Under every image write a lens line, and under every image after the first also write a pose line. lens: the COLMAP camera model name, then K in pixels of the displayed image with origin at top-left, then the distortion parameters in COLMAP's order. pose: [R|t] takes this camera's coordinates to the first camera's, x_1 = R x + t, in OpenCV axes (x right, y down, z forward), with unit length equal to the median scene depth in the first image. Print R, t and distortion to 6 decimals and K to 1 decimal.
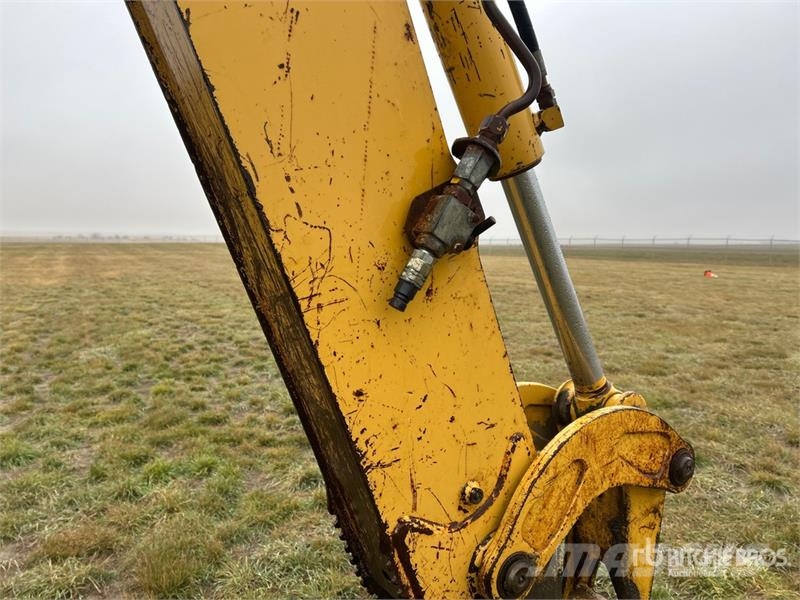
lens RADIAL K [[598.4, 0, 404.6], [0, 598.4, 305.2], [0, 0, 1]] dist [0.044178, -0.052137]
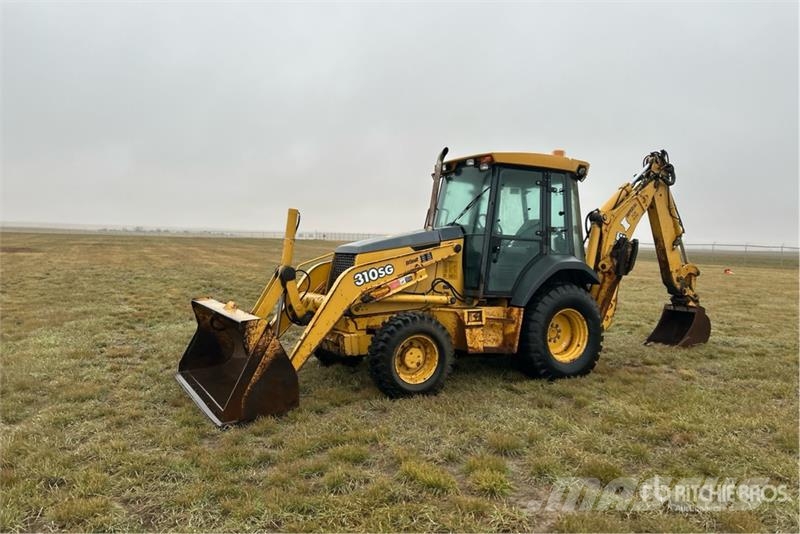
lens RADIAL K [[605.2, 0, 400.7], [0, 605.2, 259.1], [0, 0, 1]] dist [0.072568, -0.004340]
pose [[0.999094, 0.023538, -0.035459, -3.555120], [-0.026154, 0.996823, -0.075230, 0.879365], [0.033576, 0.076089, 0.996536, -8.071392]]
